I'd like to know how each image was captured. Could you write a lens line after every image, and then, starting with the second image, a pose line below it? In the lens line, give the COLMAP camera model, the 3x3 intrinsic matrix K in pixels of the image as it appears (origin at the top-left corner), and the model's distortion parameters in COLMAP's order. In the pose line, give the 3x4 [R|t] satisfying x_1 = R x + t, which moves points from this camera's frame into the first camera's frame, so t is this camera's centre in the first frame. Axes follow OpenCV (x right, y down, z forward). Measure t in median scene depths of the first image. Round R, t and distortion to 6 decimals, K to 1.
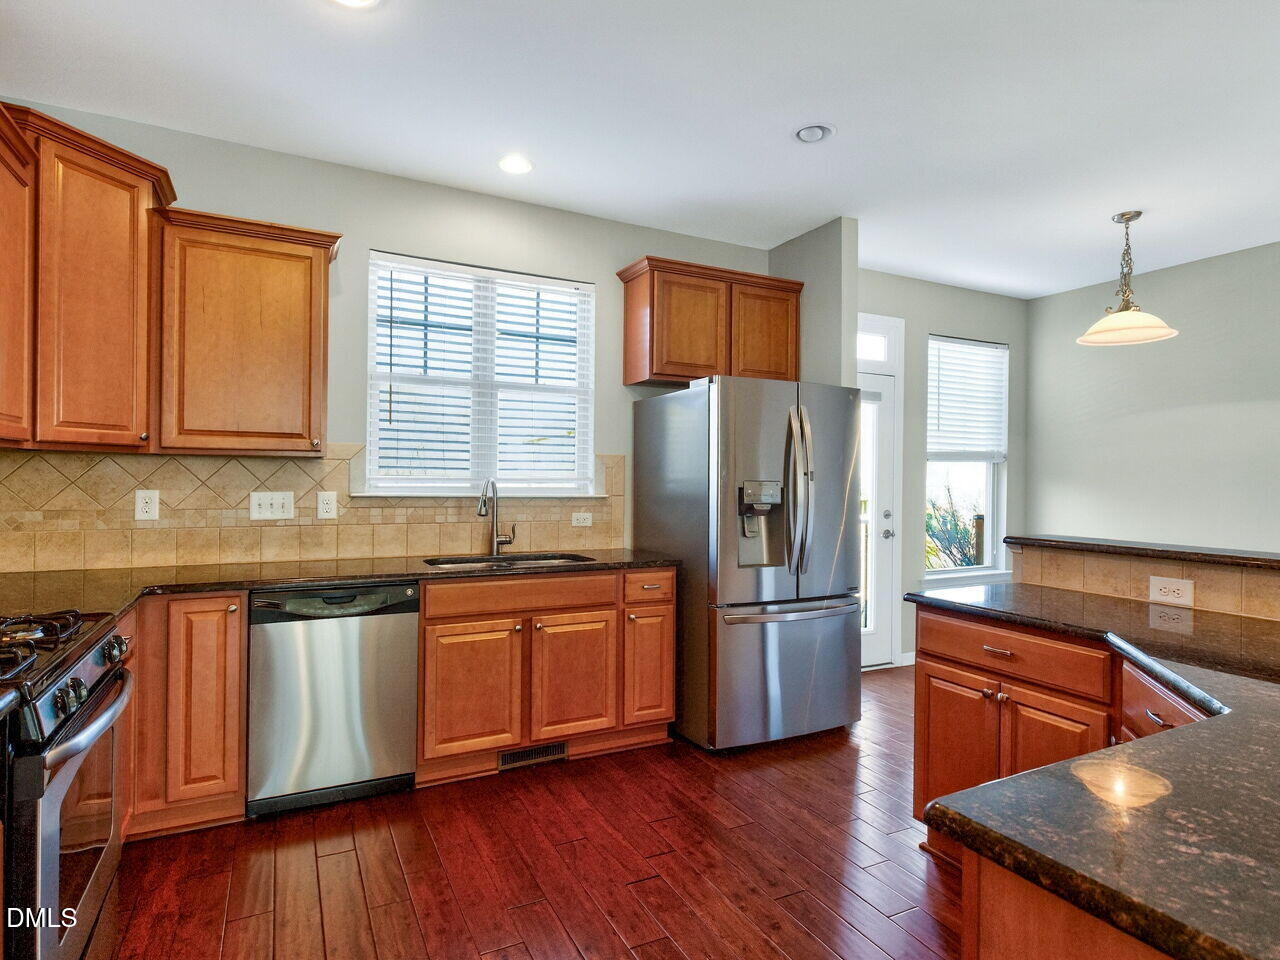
lens RADIAL K [[712.8, 0, 647.5], [0, 712.8, 482.9], [0, 0, 1]] dist [-0.000759, -0.000246]
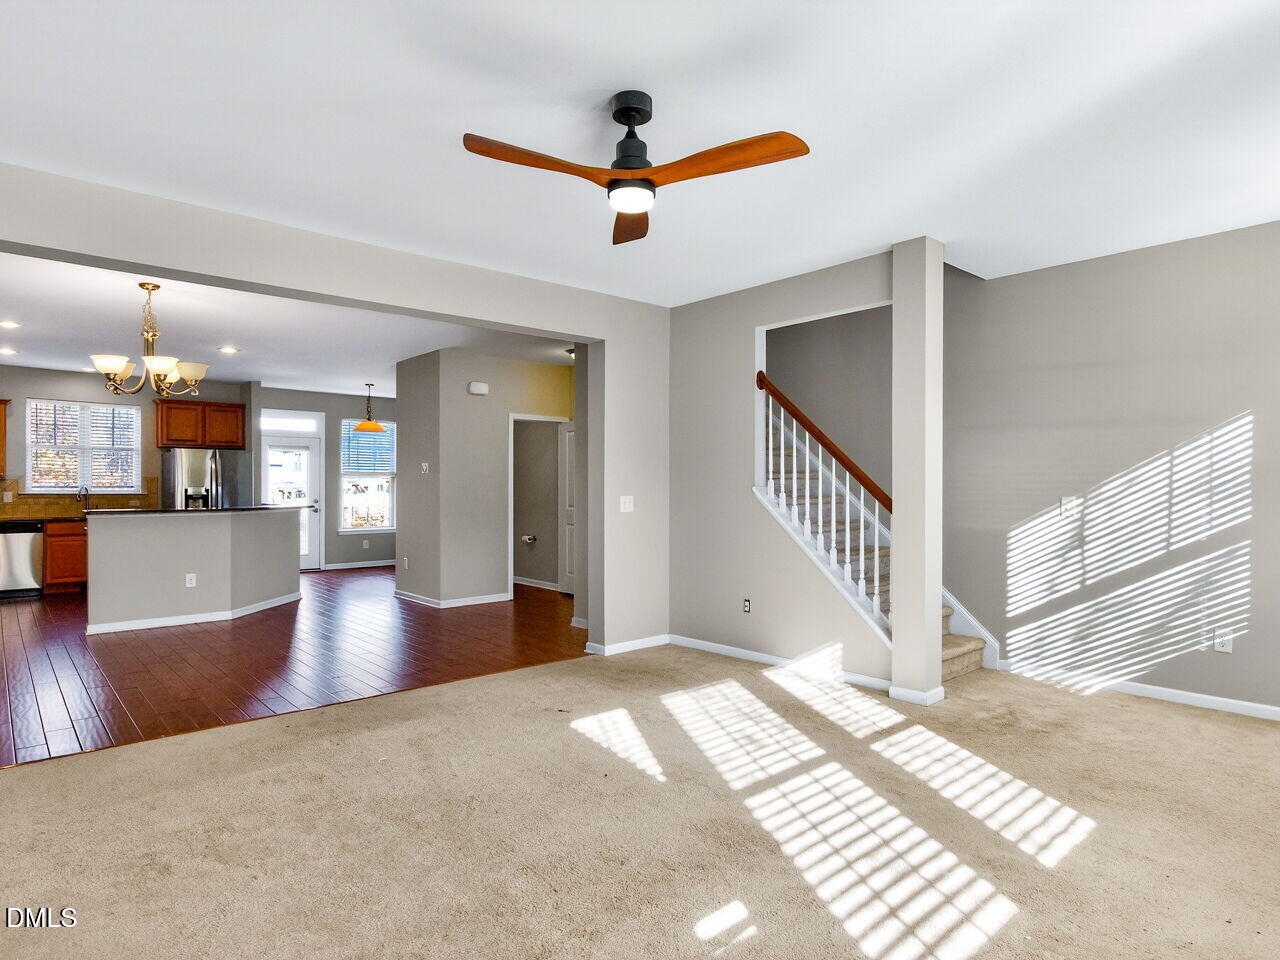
lens RADIAL K [[737.5, 0, 640.0], [0, 737.5, 480.0], [0, 0, 1]] dist [0.004216, -0.000087]
pose [[0.970780, -0.007555, 0.239852, 1.147433], [0.010223, 0.999899, -0.009880, 0.017738], [-0.239754, 0.012043, 0.970759, -2.182845]]
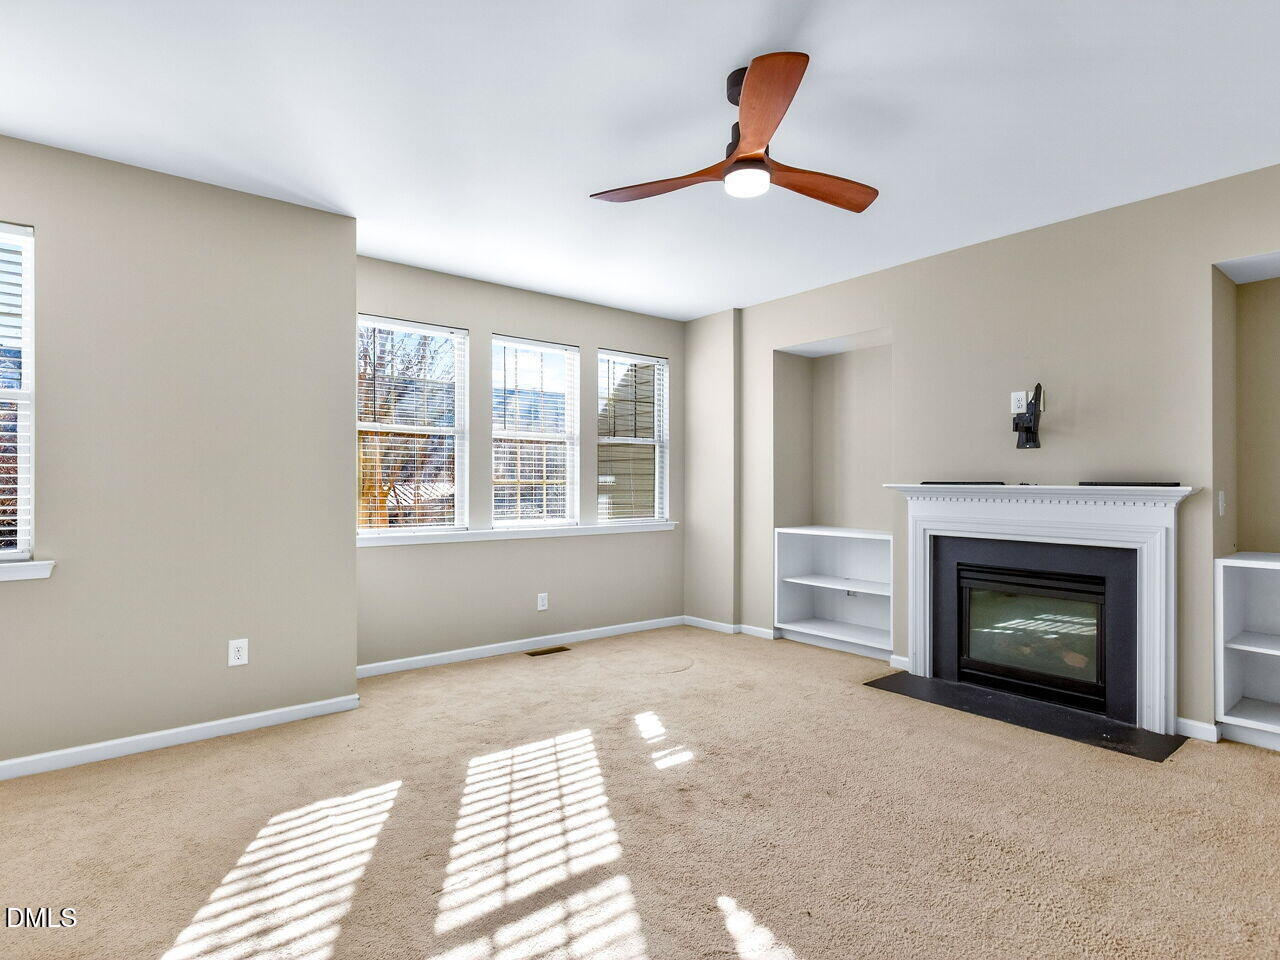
lens RADIAL K [[695.7, 0, 649.2], [0, 695.7, 473.8], [0, 0, 1]] dist [0.003026, 0.000477]
pose [[-0.979307, -0.007911, -0.202226, 1.597134], [-0.007386, 0.999967, -0.003350, 0.014836], [0.202246, -0.001787, -0.979333, -0.646427]]
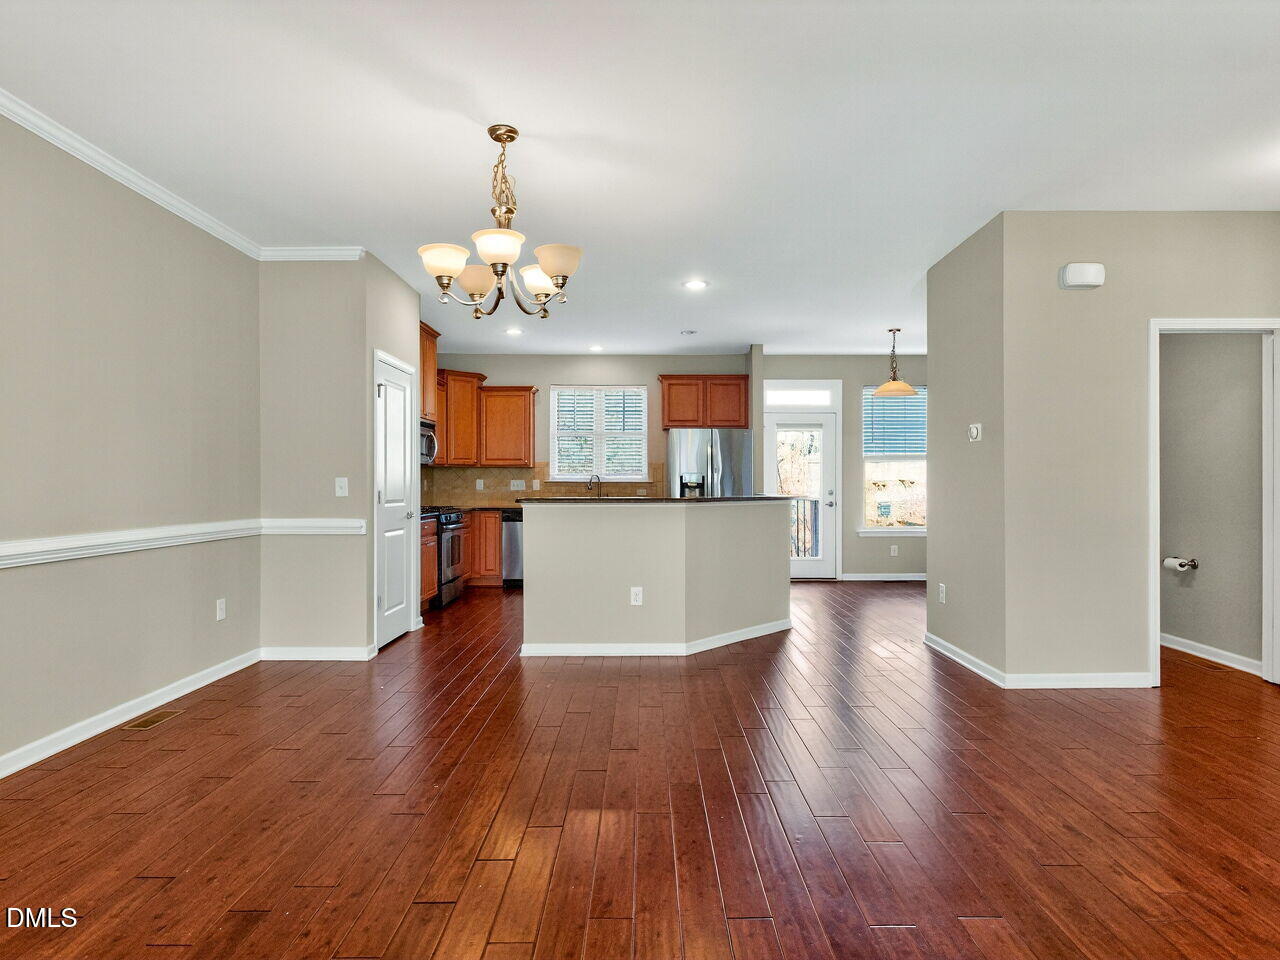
lens RADIAL K [[712.8, 0, 647.5], [0, 712.8, 482.9], [0, 0, 1]] dist [-0.000759, -0.000246]
pose [[0.889093, -0.010251, -0.457613, 1.107653], [0.007180, 0.999939, -0.008451, 0.048332], [0.457671, 0.004228, 0.889111, -1.137098]]
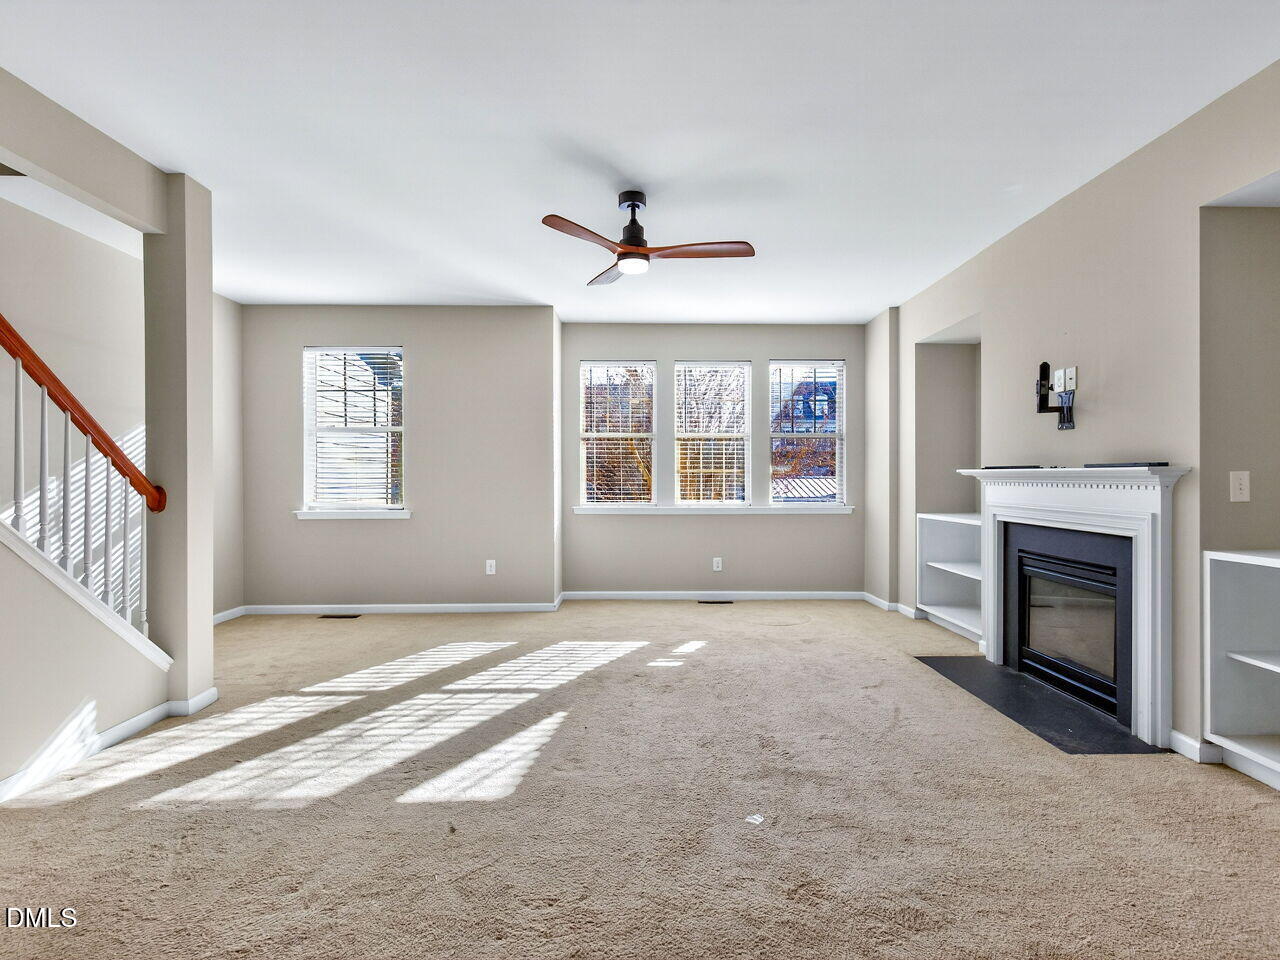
lens RADIAL K [[659.4, 0, 621.0], [0, 659.4, 479.9], [0, 0, 1]] dist [0.000673, 0.000171]
pose [[-0.884179, -0.005616, 0.467115, 0.853879], [0.001555, 0.999887, 0.014965, 0.026598], [-0.467147, 0.013958, -0.884070, -0.408478]]
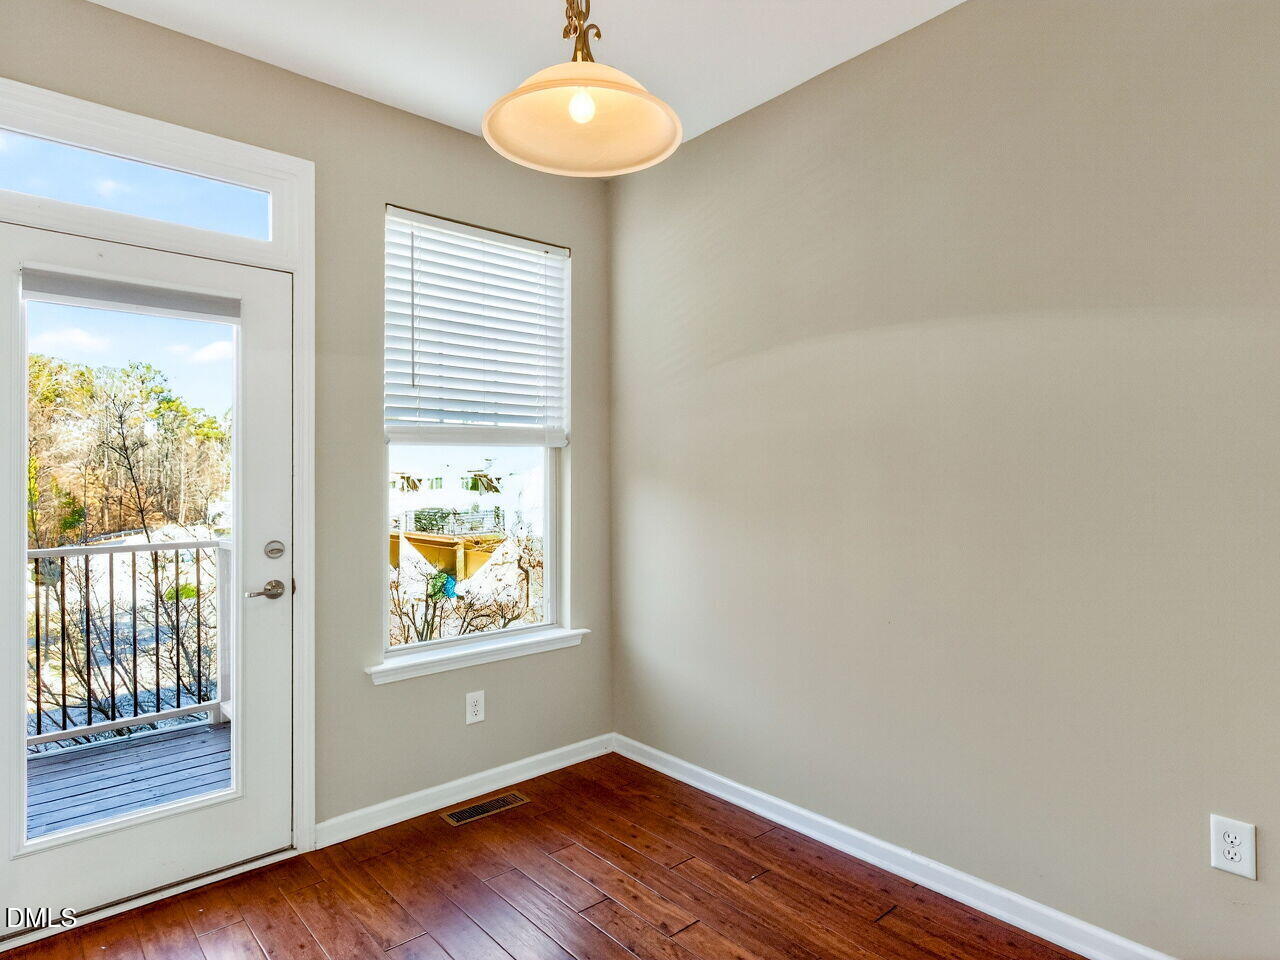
lens RADIAL K [[712.8, 0, 647.5], [0, 712.8, 482.9], [0, 0, 1]] dist [-0.000759, -0.000246]
pose [[0.969386, -0.008957, 0.245380, 0.704949], [0.006410, 0.999917, 0.011173, -0.009394], [-0.245460, -0.009258, 0.969363, 0.681644]]
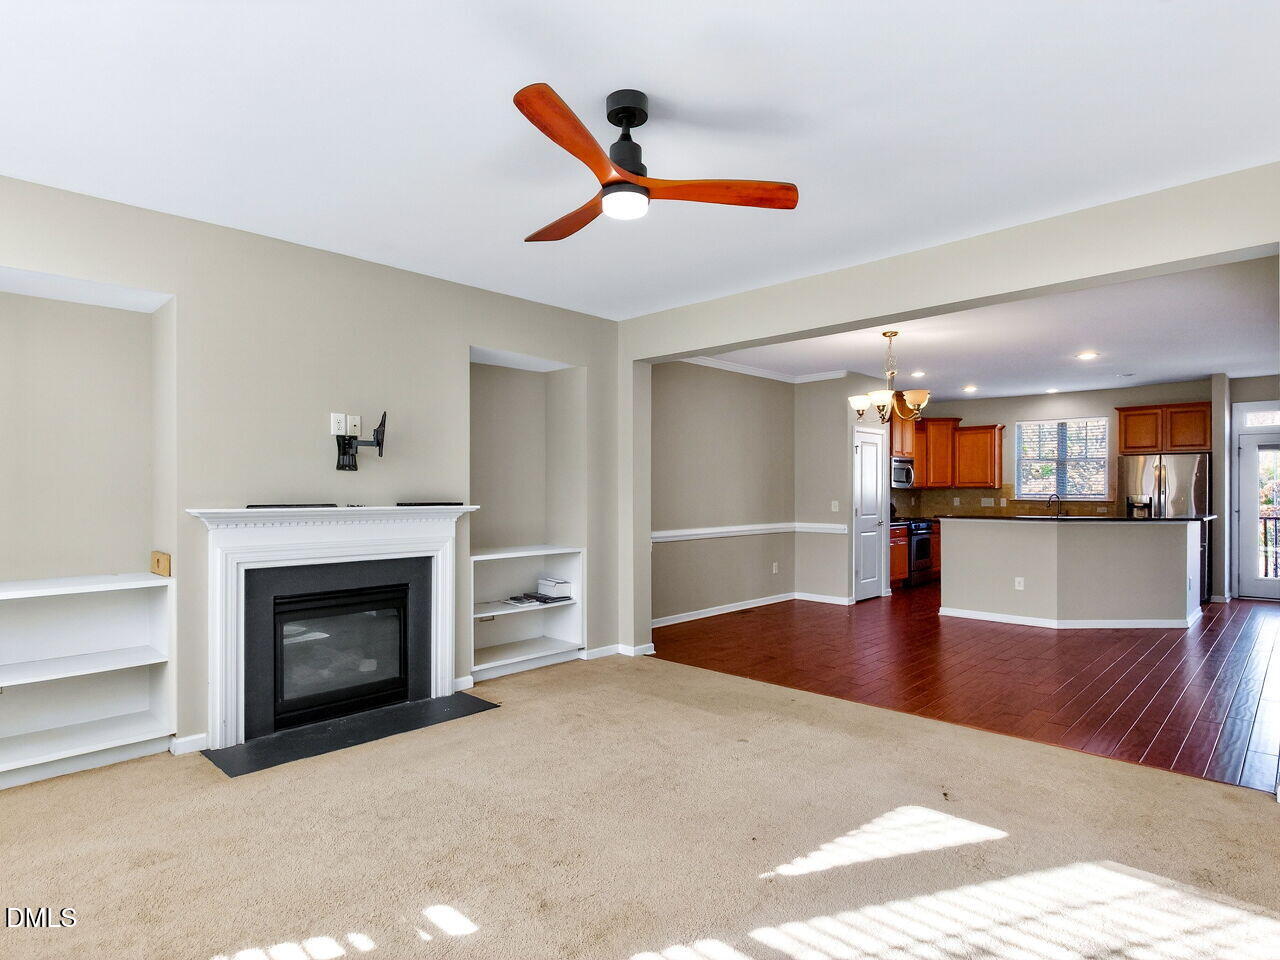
lens RADIAL K [[702.8, 0, 645.3], [0, 702.8, 490.0], [0, 0, 1]] dist [-0.001888, -0.000584]
pose [[0.327397, -0.008993, -0.944844, 2.052760], [-0.001223, 0.999950, -0.009941, 0.007939], [0.944886, 0.004410, 0.327370, -1.603441]]
